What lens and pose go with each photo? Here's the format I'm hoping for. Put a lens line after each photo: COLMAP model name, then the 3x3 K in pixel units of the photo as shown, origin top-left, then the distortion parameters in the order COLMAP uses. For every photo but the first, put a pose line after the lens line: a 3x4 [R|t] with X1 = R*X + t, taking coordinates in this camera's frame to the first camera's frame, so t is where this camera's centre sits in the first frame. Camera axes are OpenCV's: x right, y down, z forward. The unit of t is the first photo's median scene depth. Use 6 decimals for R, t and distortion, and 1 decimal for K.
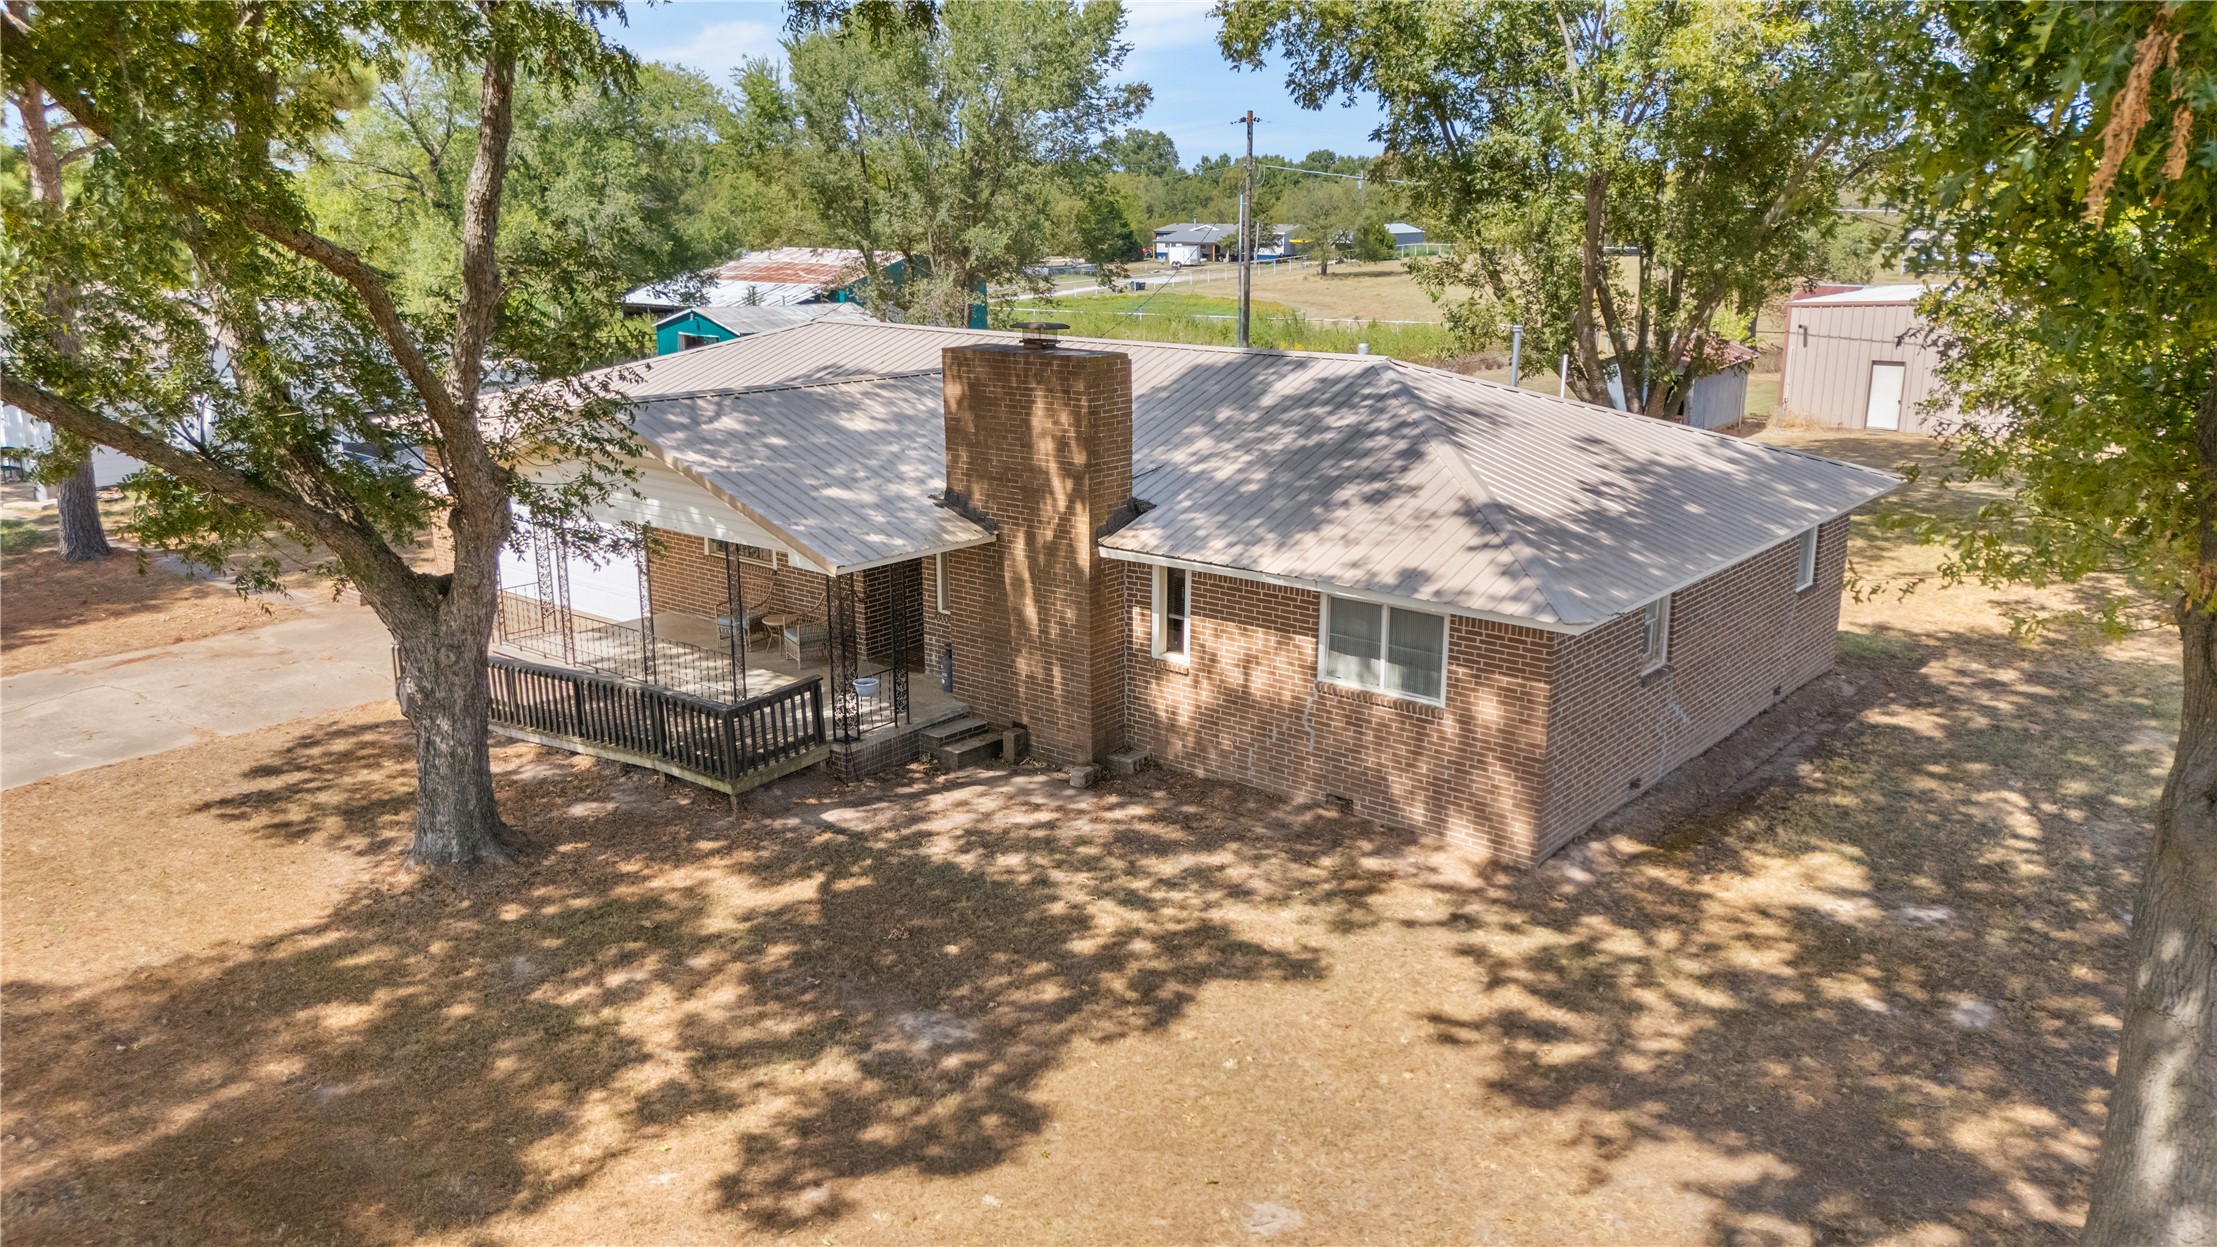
lens RADIAL K [[1720.6, 0, 1120.2], [0, 1720.6, 623.3], [0, 0, 1]] dist [0.038867, -0.042808]
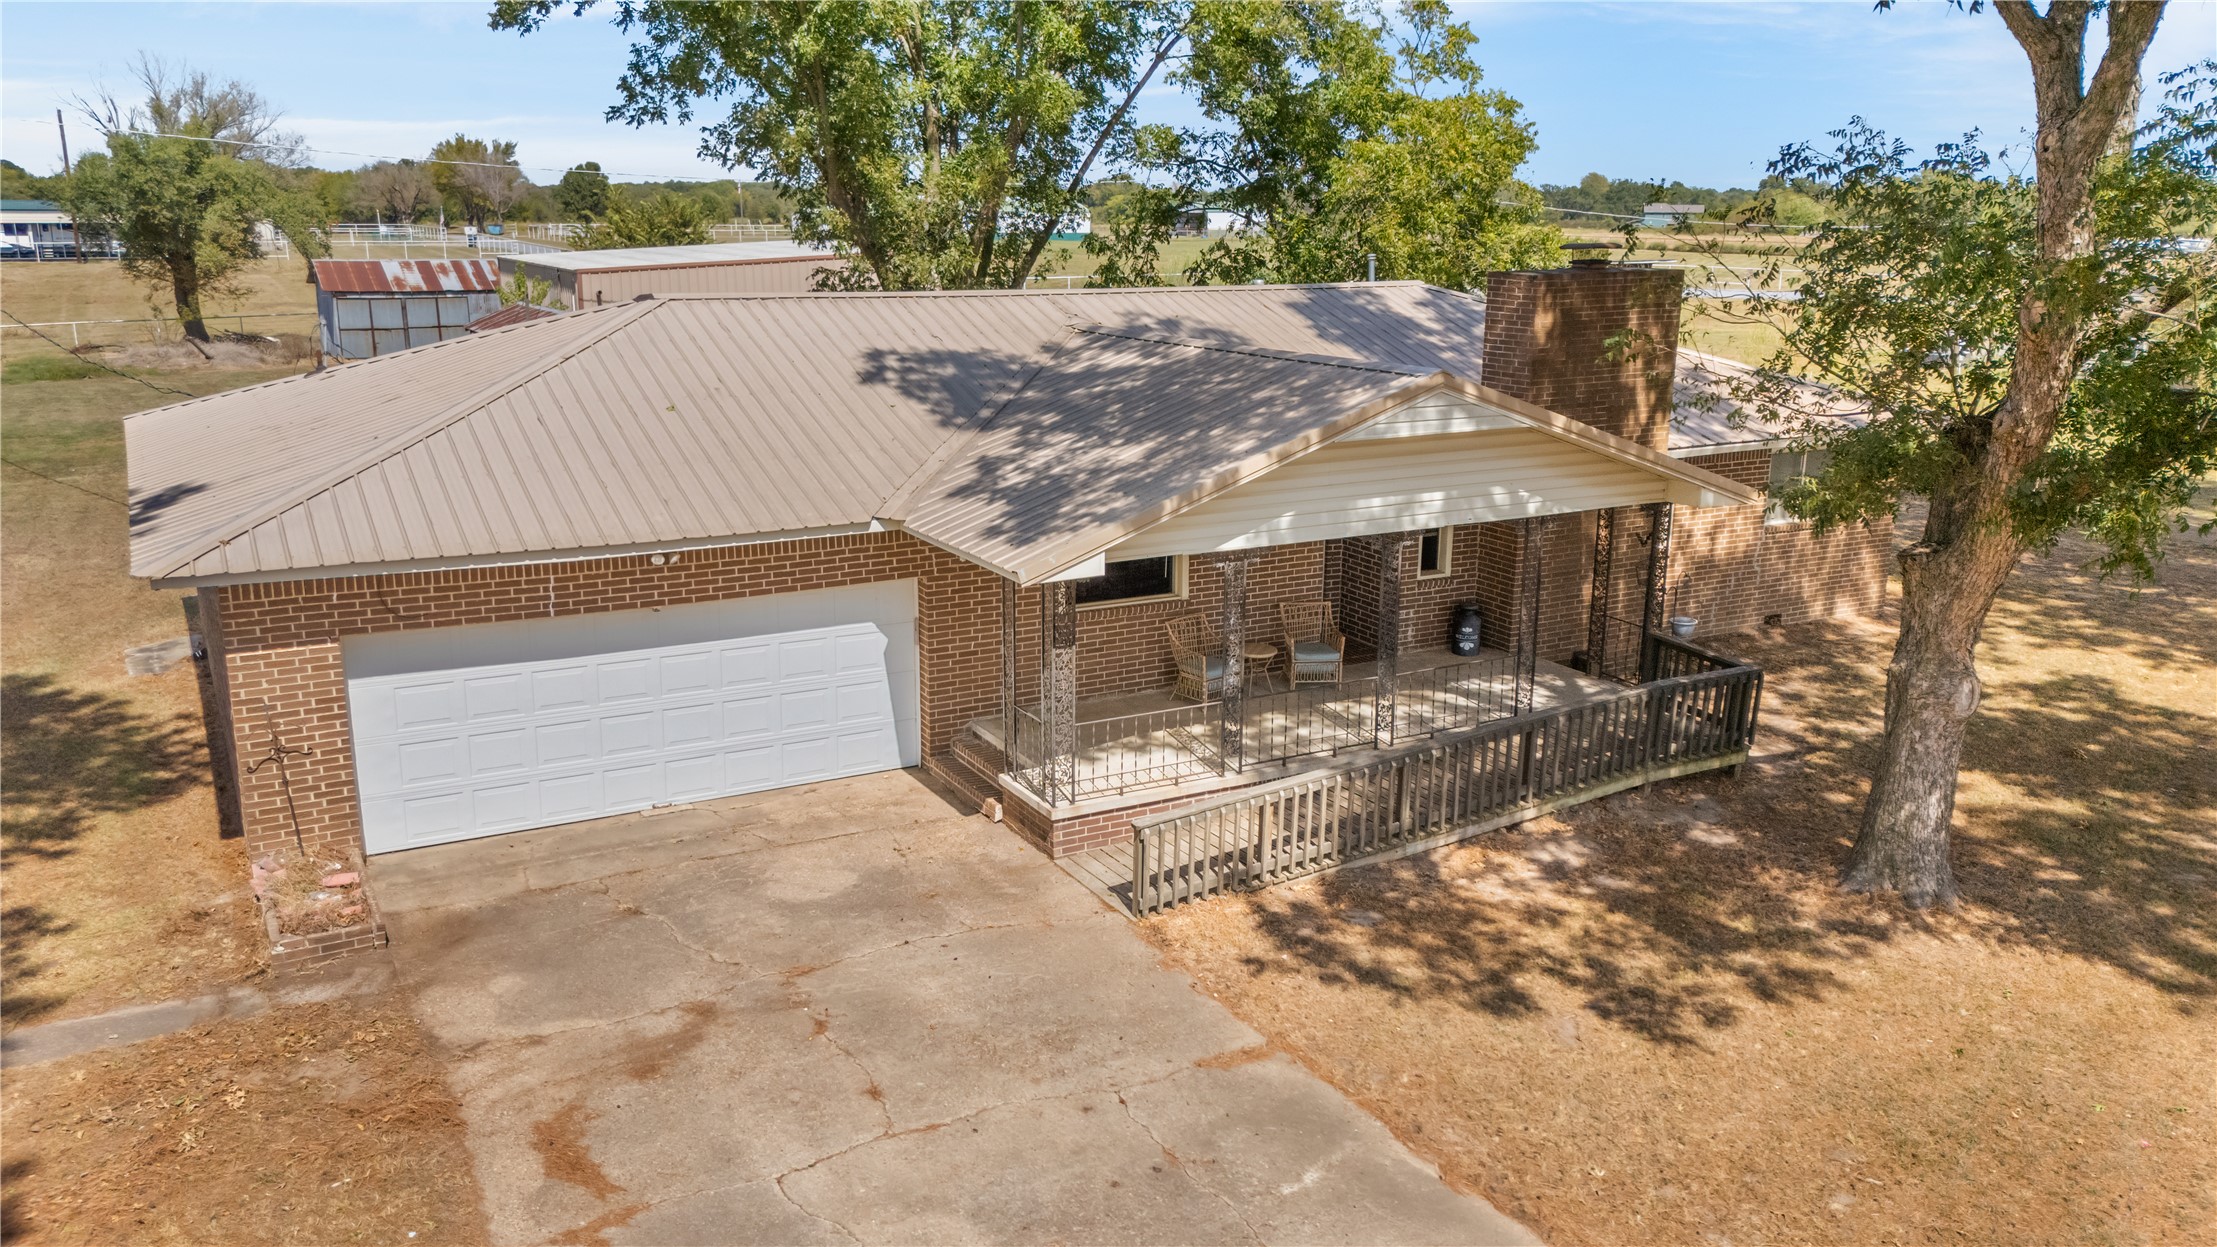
lens RADIAL K [[1705.5, 0, 1164.3], [0, 1705.5, 591.6], [0, 0, 1]] dist [-0.002101, -0.005350]
pose [[0.356708, -0.205932, 0.911236, -1.100145], [0.216158, 0.967127, 0.133947, -0.168705], [-0.908865, 0.149191, 0.389495, 0.891098]]
